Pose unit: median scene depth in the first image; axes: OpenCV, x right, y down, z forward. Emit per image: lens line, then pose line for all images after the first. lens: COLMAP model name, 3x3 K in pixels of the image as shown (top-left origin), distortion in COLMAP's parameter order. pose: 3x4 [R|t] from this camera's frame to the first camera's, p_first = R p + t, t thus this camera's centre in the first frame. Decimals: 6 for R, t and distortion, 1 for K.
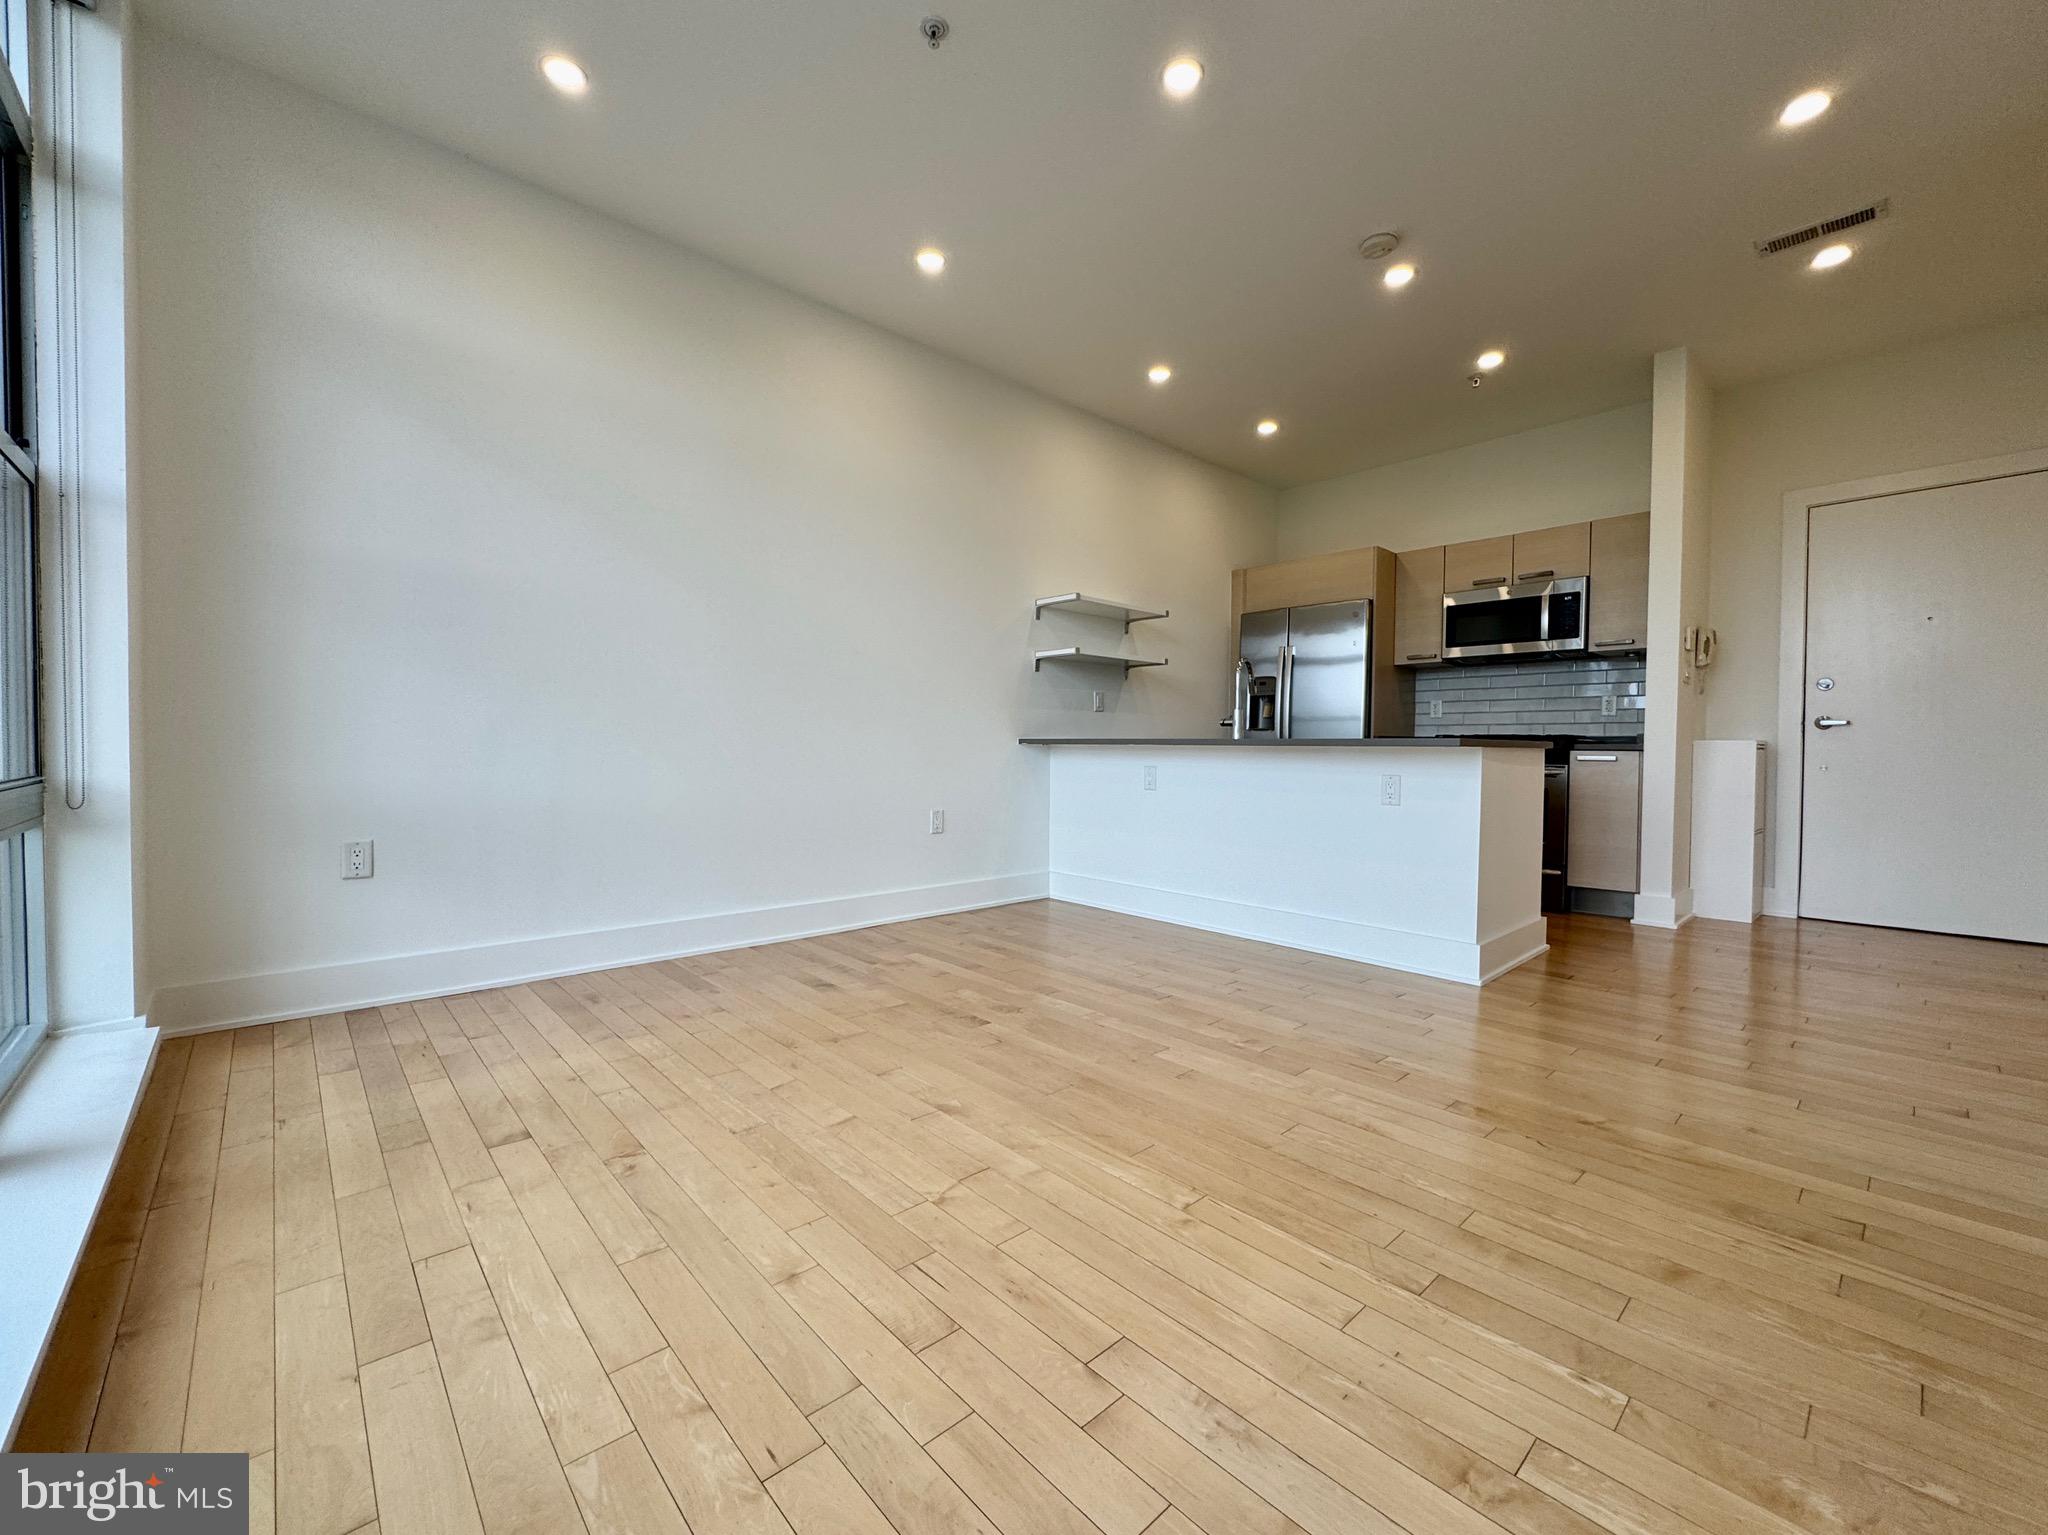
lens RADIAL K [[824.1, 0, 1024.0], [0, 824.1, 767.5], [0, 0, 1]] dist [-0.000456, 0.000333]
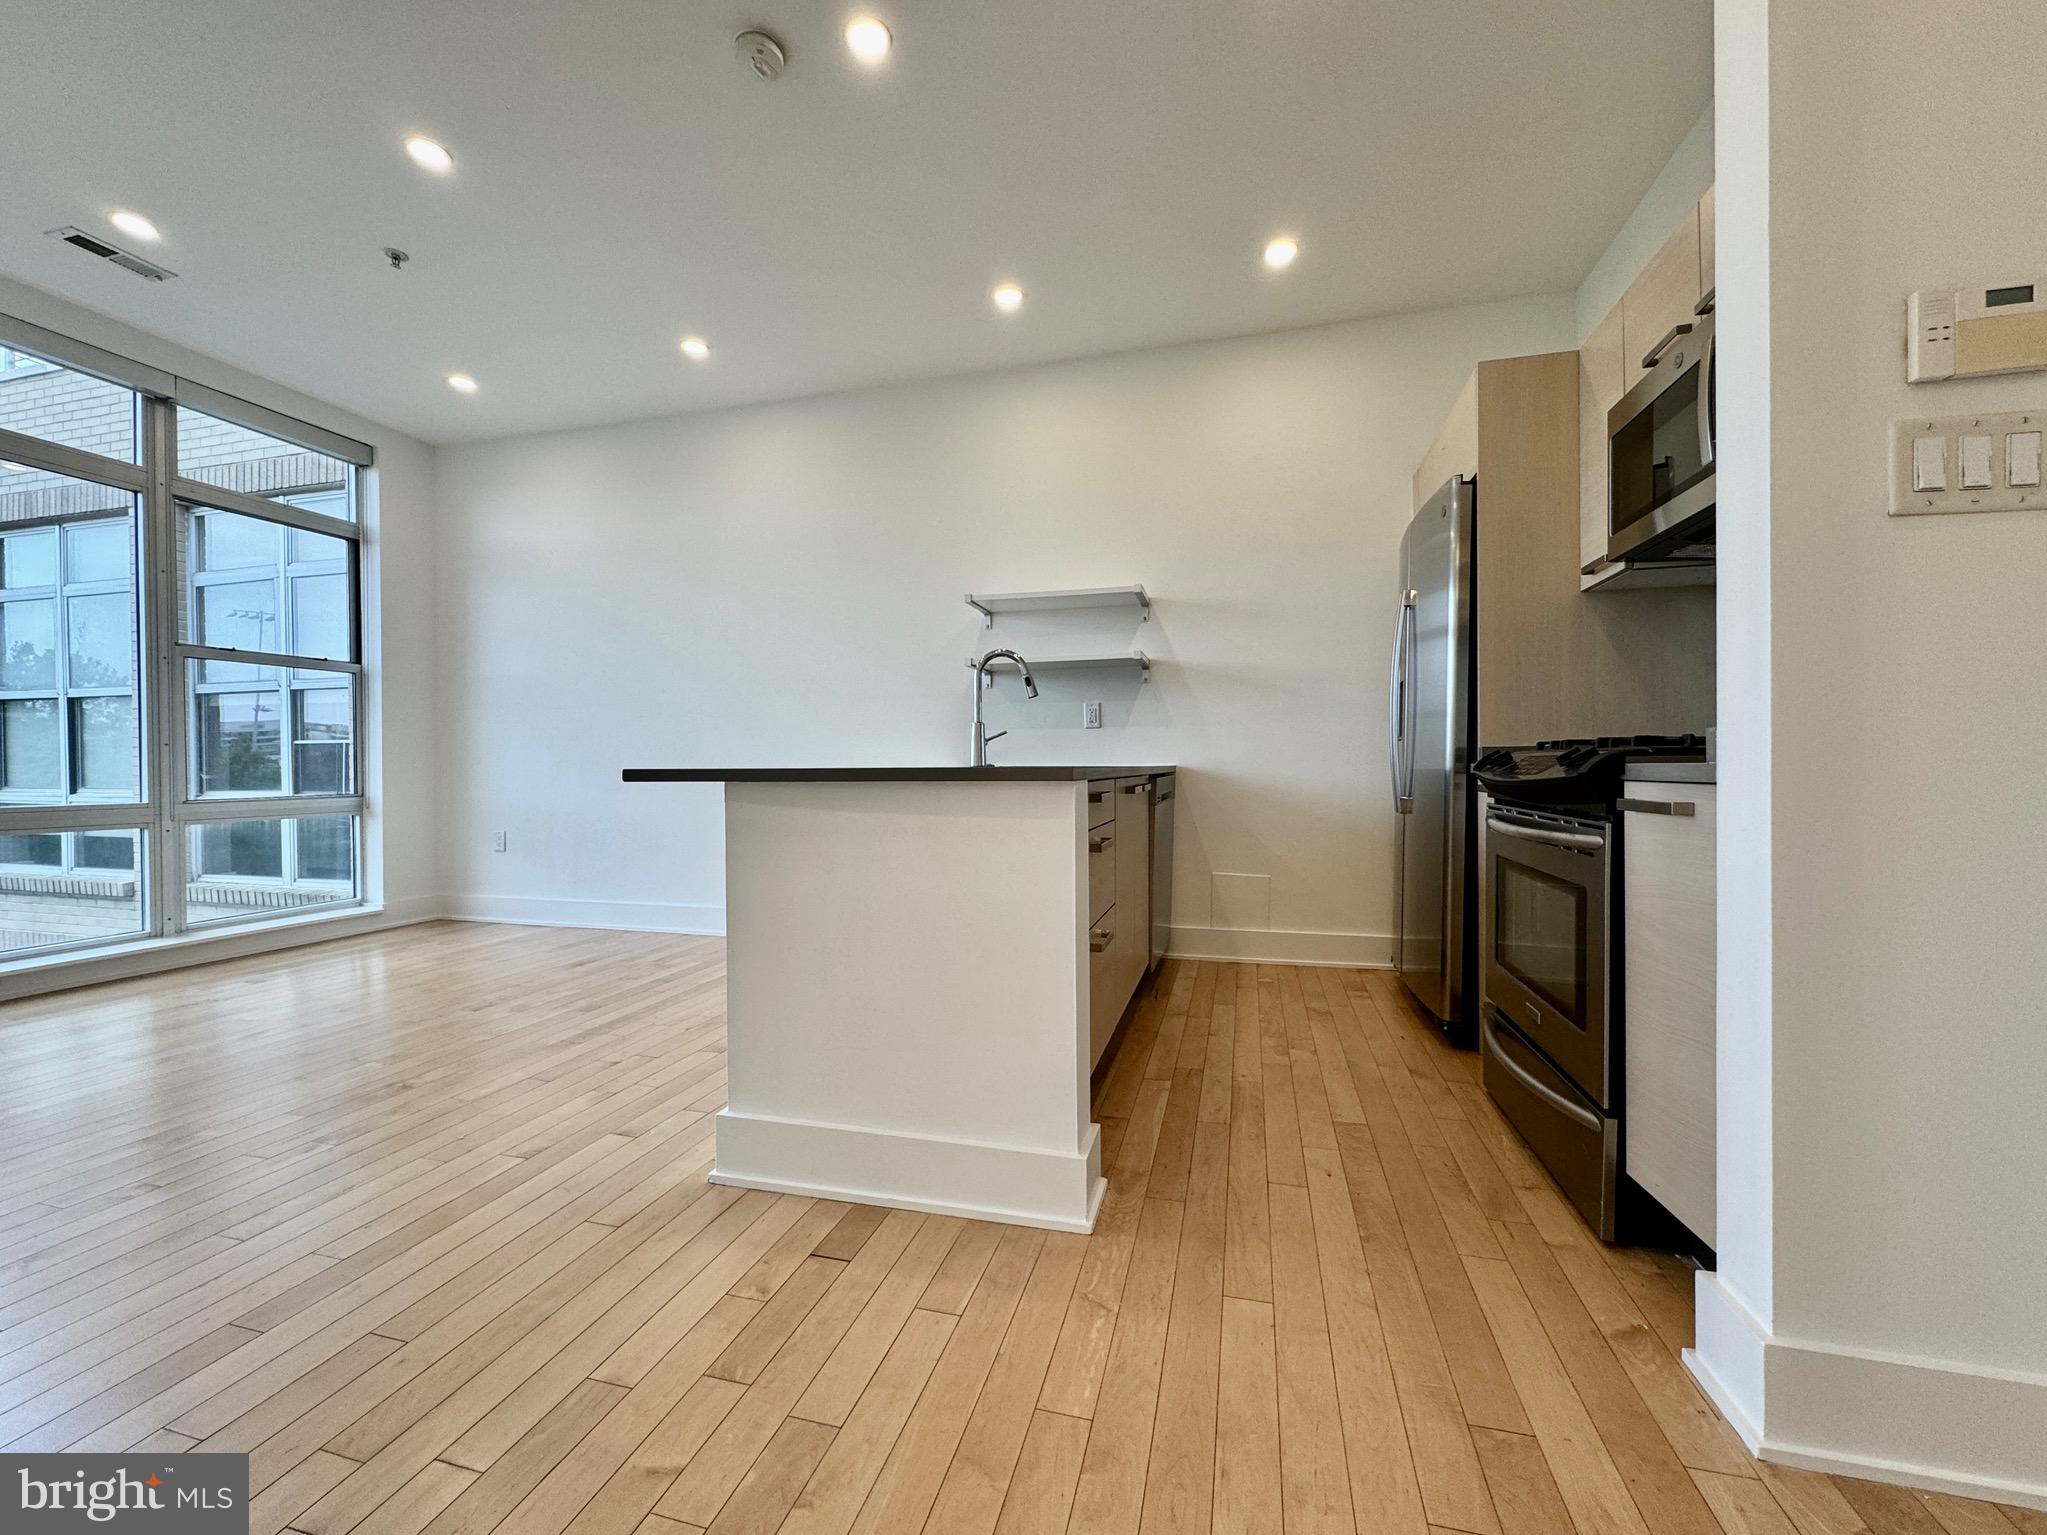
lens RADIAL K [[823.7, 0, 1023.5], [0, 823.7, 767.5], [0, 0, 1]] dist [-0.000456, 0.000333]
pose [[0.532575, -0.009577, -0.846329, 1.213287], [-0.007503, 0.999843, -0.016036, -0.028505], [0.846350, 0.014890, 0.532420, 0.889529]]
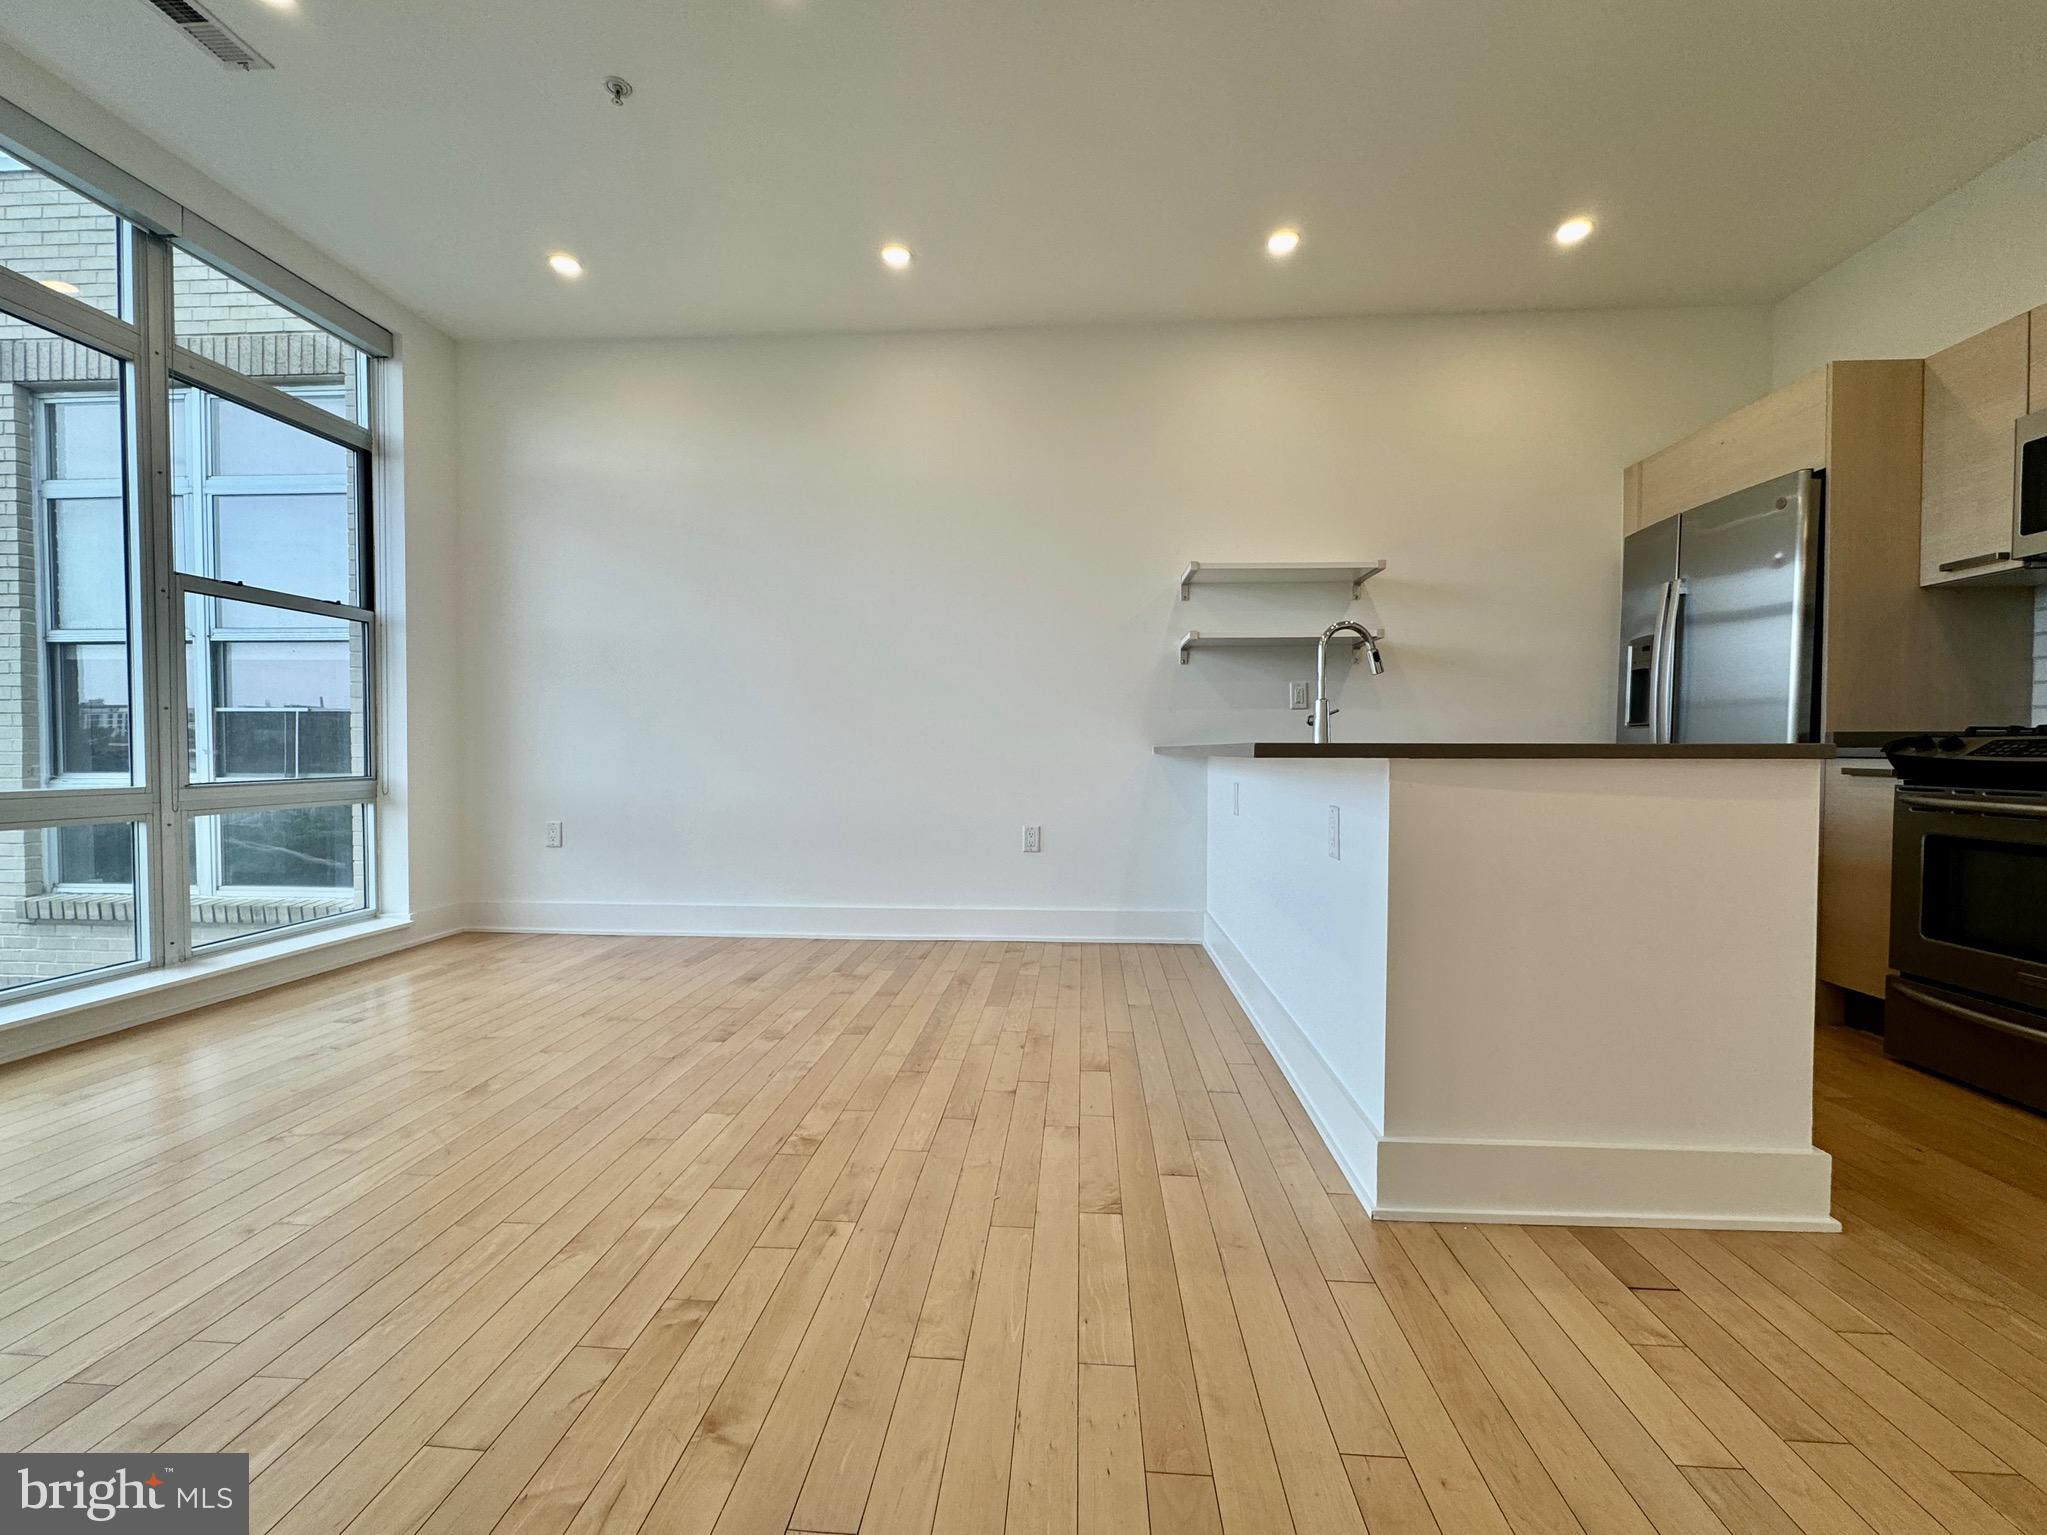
lens RADIAL K [[850.2, 0, 1023.5], [0, 850.2, 767.5], [0, 0, 1]] dist [-0.002074, -0.000515]
pose [[0.692716, 0.006878, -0.721178, 0.804263], [-0.012041, 0.999925, -0.002030, -0.016012], [0.721110, 0.010090, 0.692747, 0.477893]]
